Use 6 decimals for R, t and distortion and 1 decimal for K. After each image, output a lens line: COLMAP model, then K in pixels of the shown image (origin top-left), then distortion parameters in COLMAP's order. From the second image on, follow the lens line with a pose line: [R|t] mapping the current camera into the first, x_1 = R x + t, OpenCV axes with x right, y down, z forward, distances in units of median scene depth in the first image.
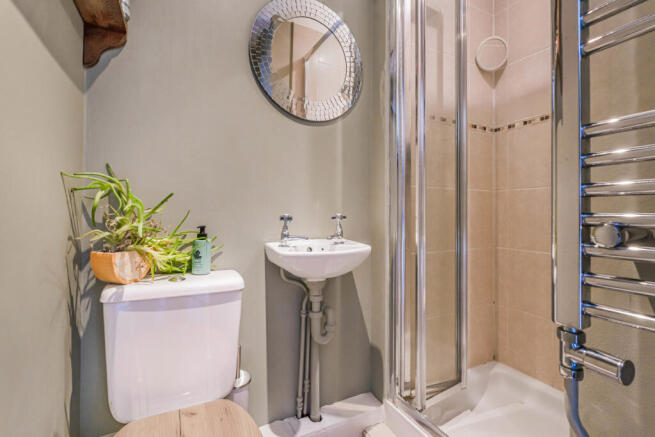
lens RADIAL K [[293.2, 0, 324.8], [0, 293.2, 214.8], [0, 0, 1]] dist [0.000984, -0.000087]
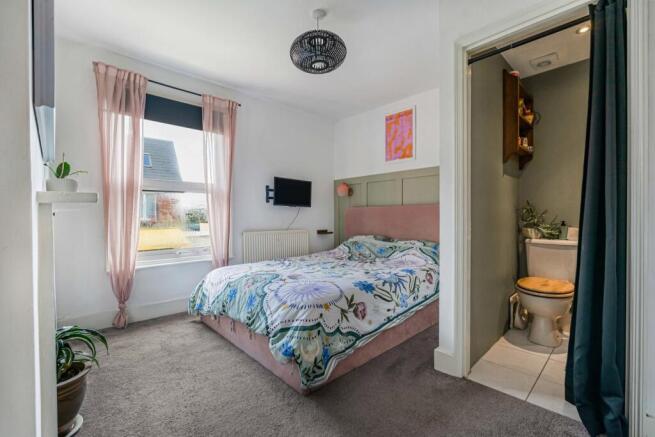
lens RADIAL K [[293.2, 0, 324.8], [0, 293.2, 214.8], [0, 0, 1]] dist [0.000984, -0.000087]
pose [[0.290388, -0.004814, -0.956897, 1.620630], [0.010109, 0.999947, -0.001962, -0.037459], [0.956855, -0.009103, 0.290422, -1.968310]]
